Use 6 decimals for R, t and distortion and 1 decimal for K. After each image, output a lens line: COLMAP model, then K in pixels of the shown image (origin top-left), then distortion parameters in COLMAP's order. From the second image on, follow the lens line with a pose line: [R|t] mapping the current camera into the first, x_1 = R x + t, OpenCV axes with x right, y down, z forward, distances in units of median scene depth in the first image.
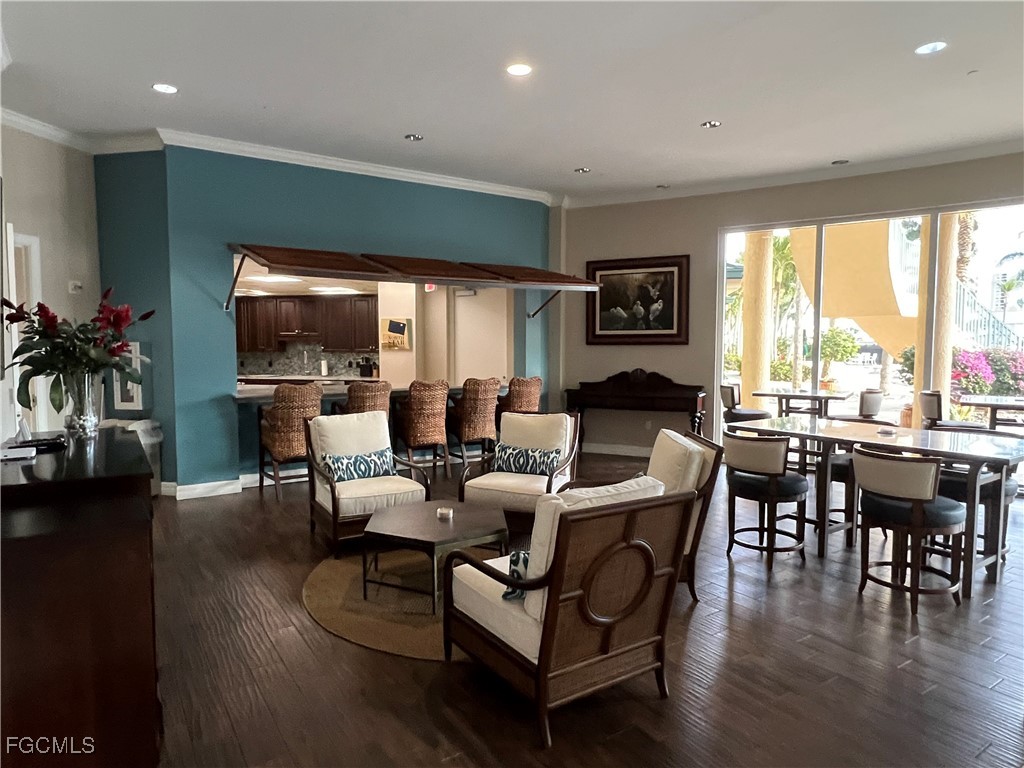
lens RADIAL K [[634.0, 0, 512.0], [0, 634.0, 384.0], [0, 0, 1]] dist [0.079501, 0.000644]
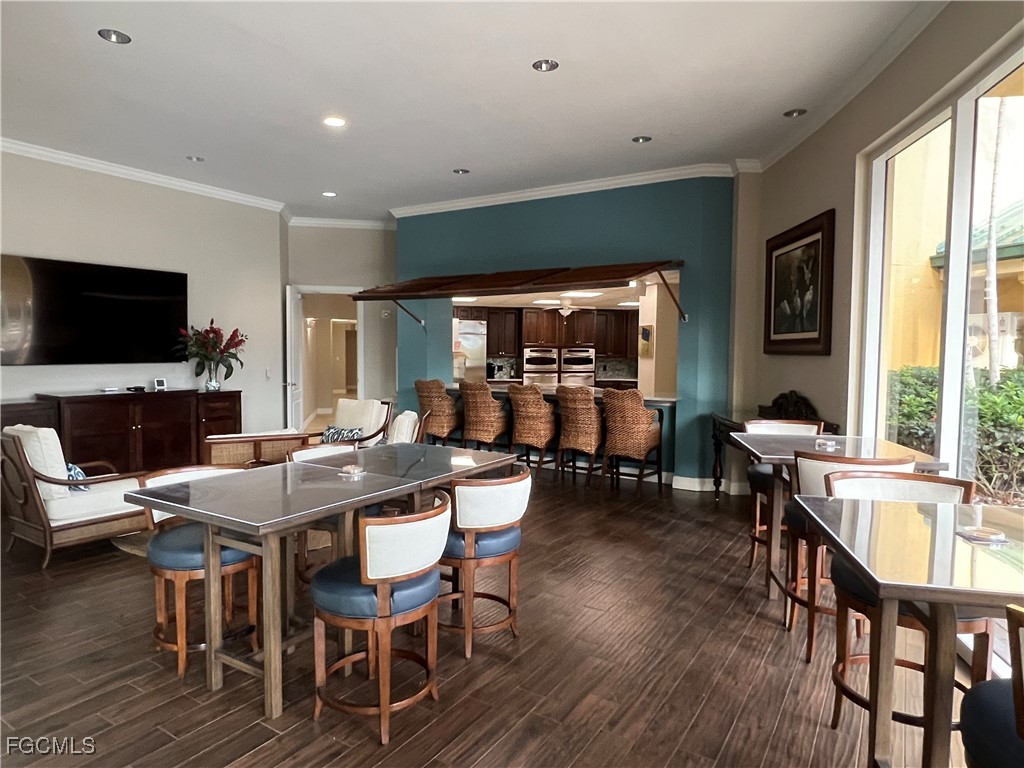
lens RADIAL K [[634.0, 0, 512.0], [0, 634.0, 384.0], [0, 0, 1]] dist [0.079501, 0.000644]
pose [[0.416823, 0.055761, -0.907276, 0.716561], [-0.073394, 0.996922, 0.027552, -0.028878], [0.906020, 0.055104, 0.419633, 0.465237]]
